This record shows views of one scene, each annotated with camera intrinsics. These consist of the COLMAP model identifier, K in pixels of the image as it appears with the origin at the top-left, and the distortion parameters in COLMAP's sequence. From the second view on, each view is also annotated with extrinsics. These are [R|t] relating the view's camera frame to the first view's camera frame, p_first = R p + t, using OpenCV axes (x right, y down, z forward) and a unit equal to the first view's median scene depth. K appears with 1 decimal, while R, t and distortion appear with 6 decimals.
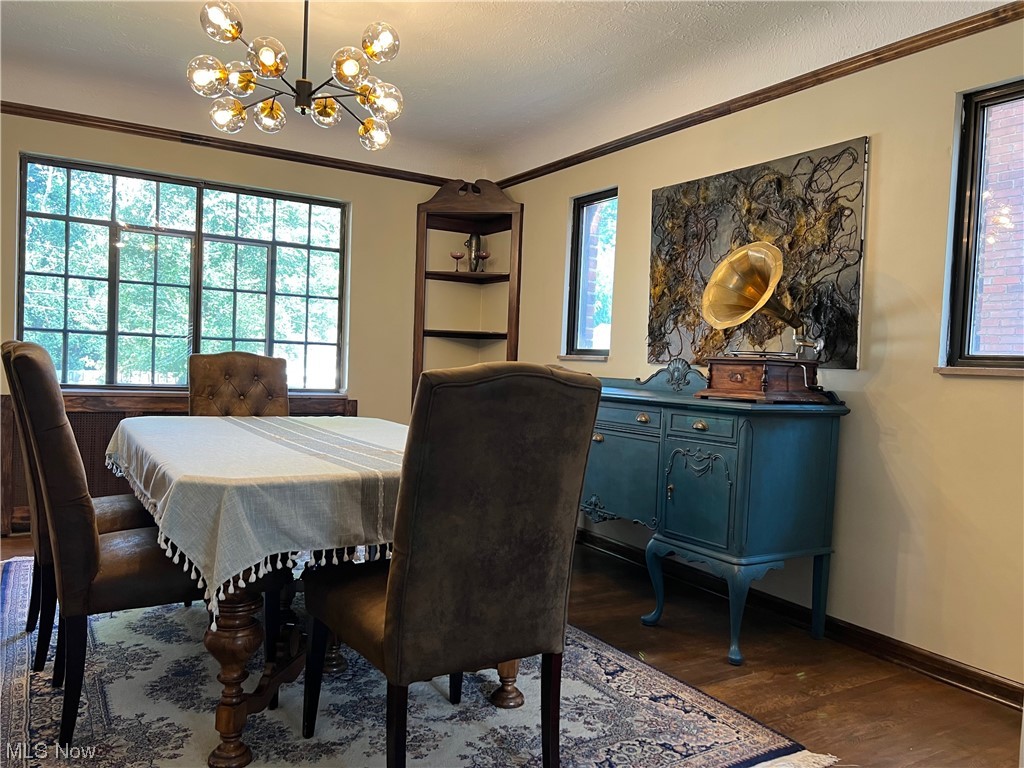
lens RADIAL K [[773.6, 0, 509.6], [0, 773.6, 389.8], [0, 0, 1]] dist [0.030323, -0.016202]
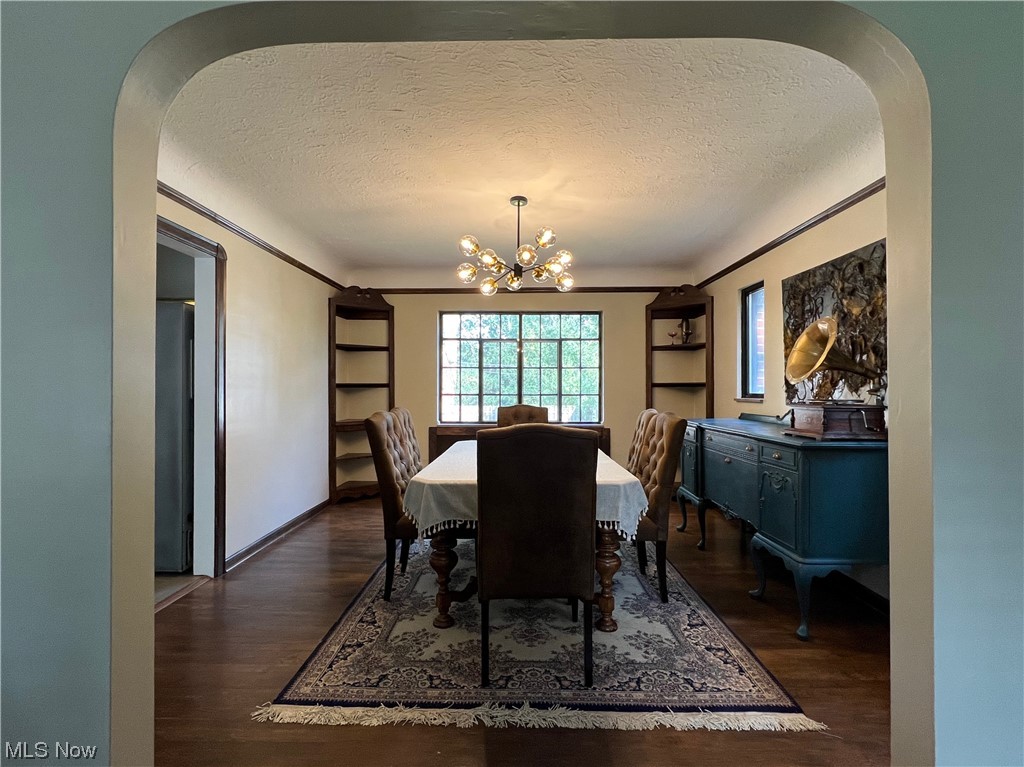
lens RADIAL K [[486.6, 0, 513.4], [0, 486.6, 382.5], [0, 0, 1]] dist [0.000330, 0.000427]
pose [[0.843902, -0.046615, -0.534469, 0.269953], [0.014453, 0.997832, -0.064207, -0.028906], [0.536303, 0.046460, 0.842746, 0.017354]]
